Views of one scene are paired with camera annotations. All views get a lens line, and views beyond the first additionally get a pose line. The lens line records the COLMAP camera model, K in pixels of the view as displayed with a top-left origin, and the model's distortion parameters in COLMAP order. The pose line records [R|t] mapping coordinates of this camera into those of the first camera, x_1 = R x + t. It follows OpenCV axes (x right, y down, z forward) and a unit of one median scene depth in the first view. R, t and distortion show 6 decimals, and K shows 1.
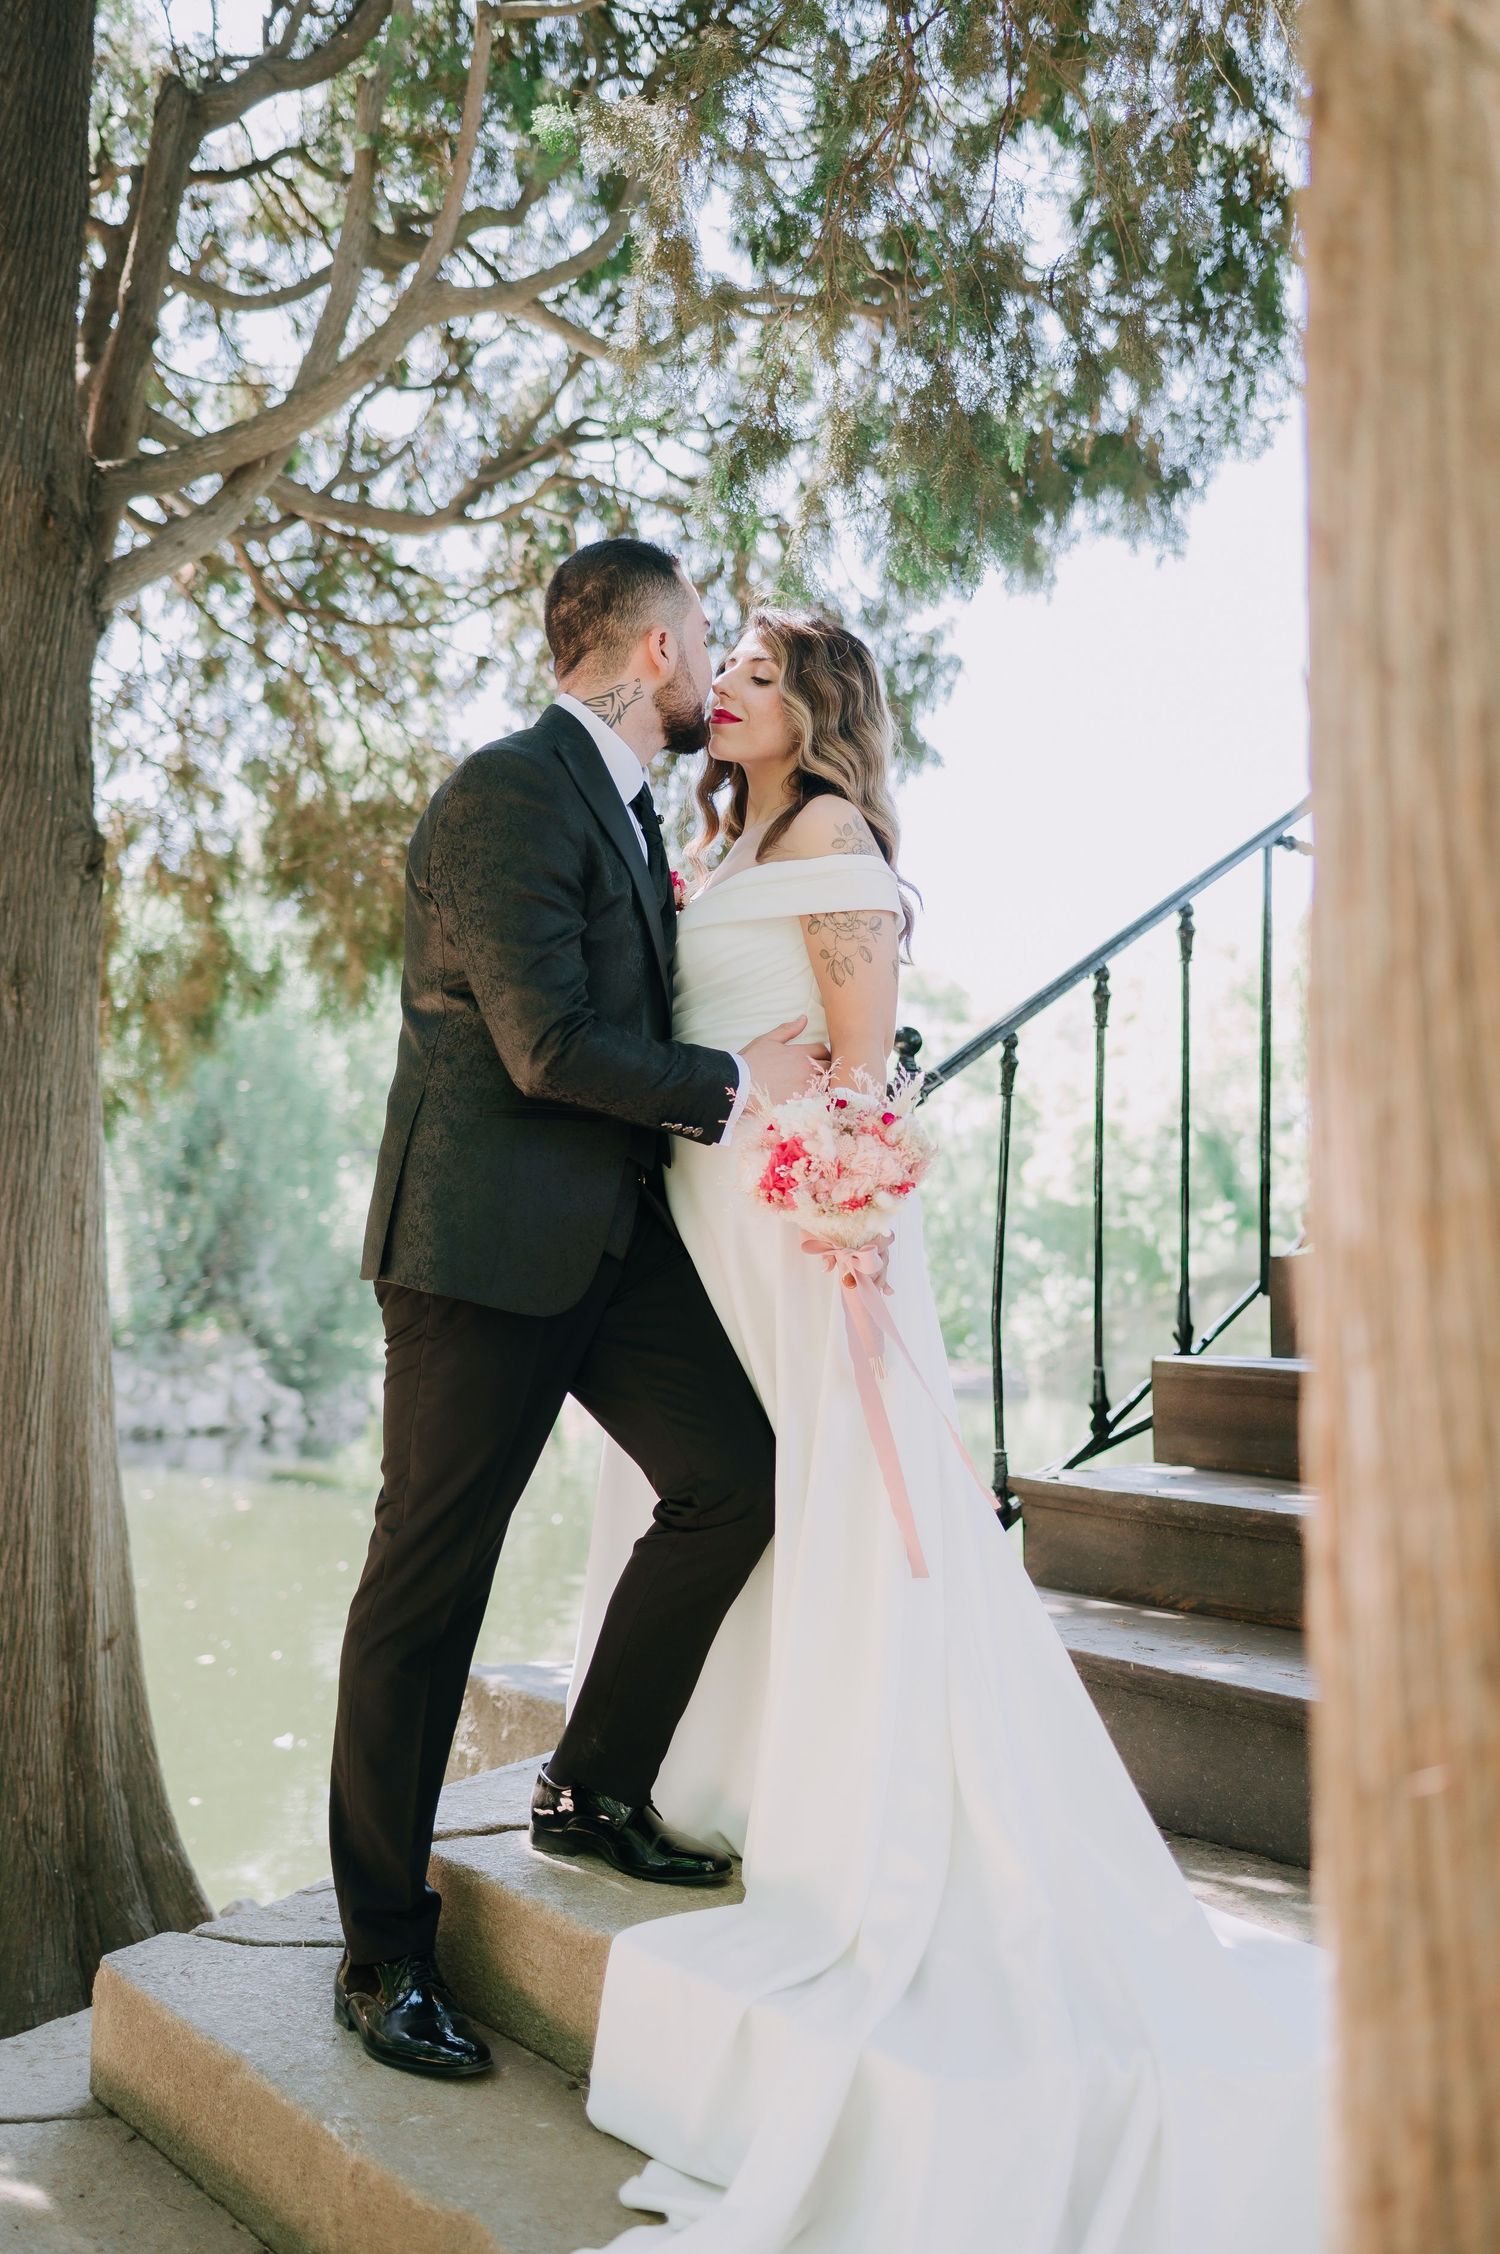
lens RADIAL K [[2176.6, 0, 806.4], [0, 2176.6, 1129.4], [0, 0, 1]] dist [0.012640, 0.004391]
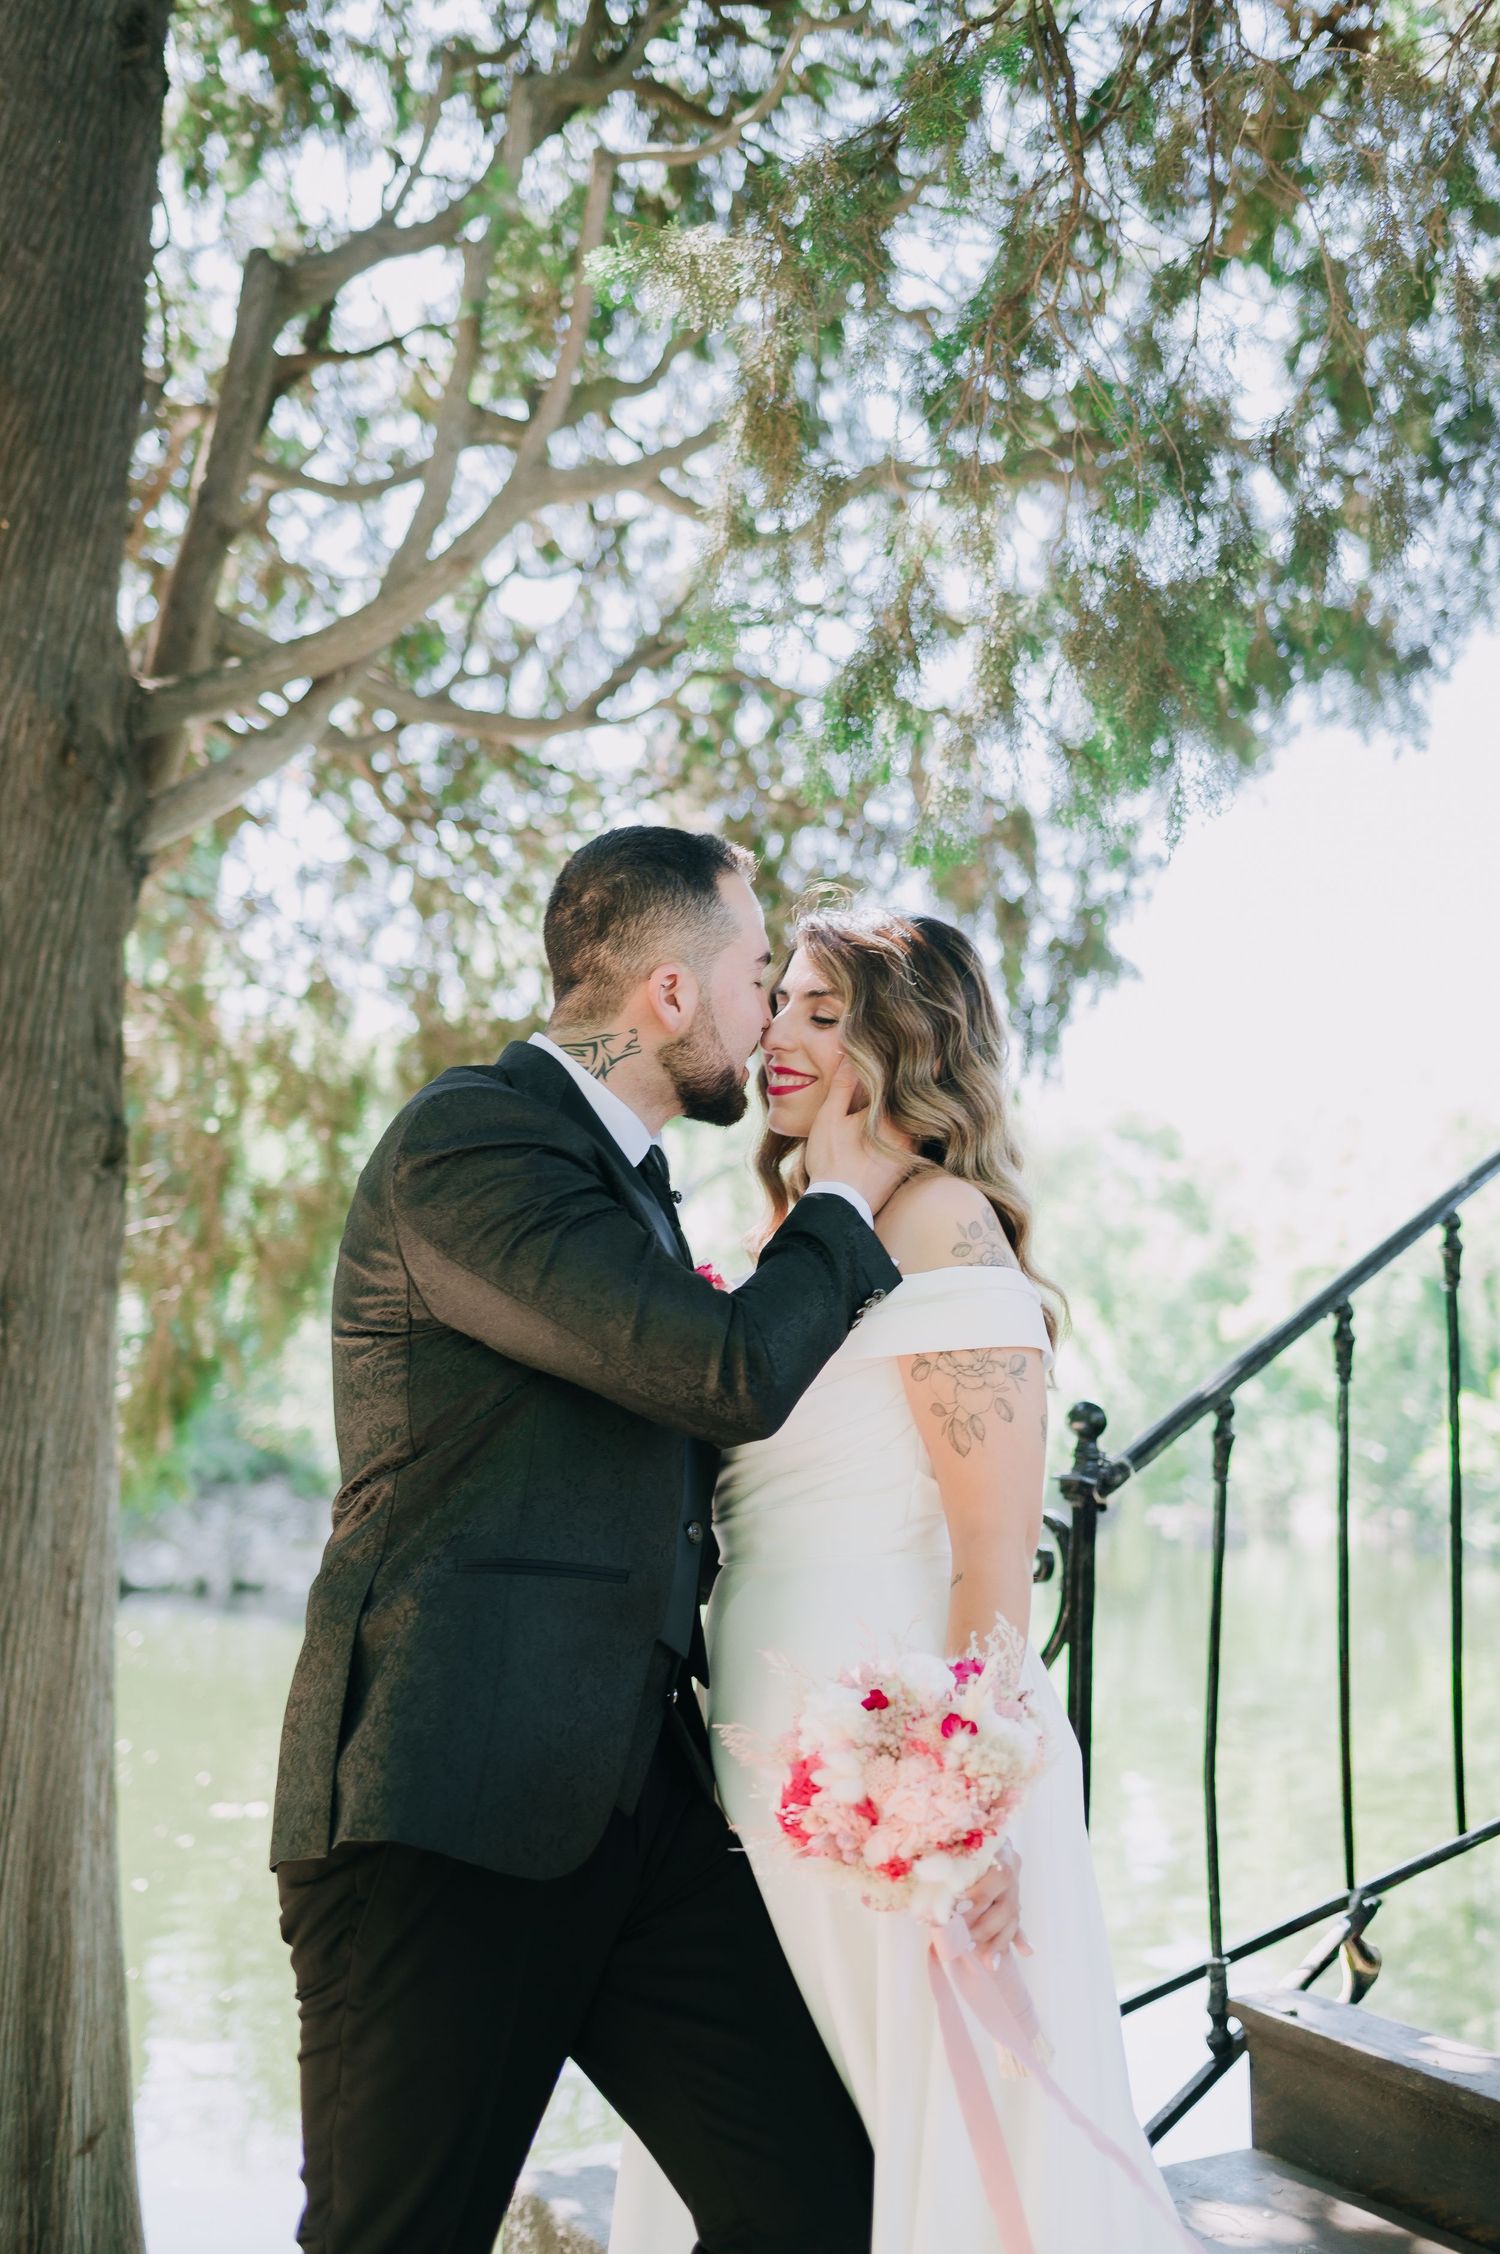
lens RADIAL K [[2176.6, 0, 806.4], [0, 2176.6, 1129.4], [0, 0, 1]] dist [0.012640, 0.004391]
pose [[0.995389, -0.003637, -0.095856, 0.014600], [-0.002741, 0.997795, -0.066317, -0.060999], [0.095885, 0.066274, 0.993184, 0.151700]]
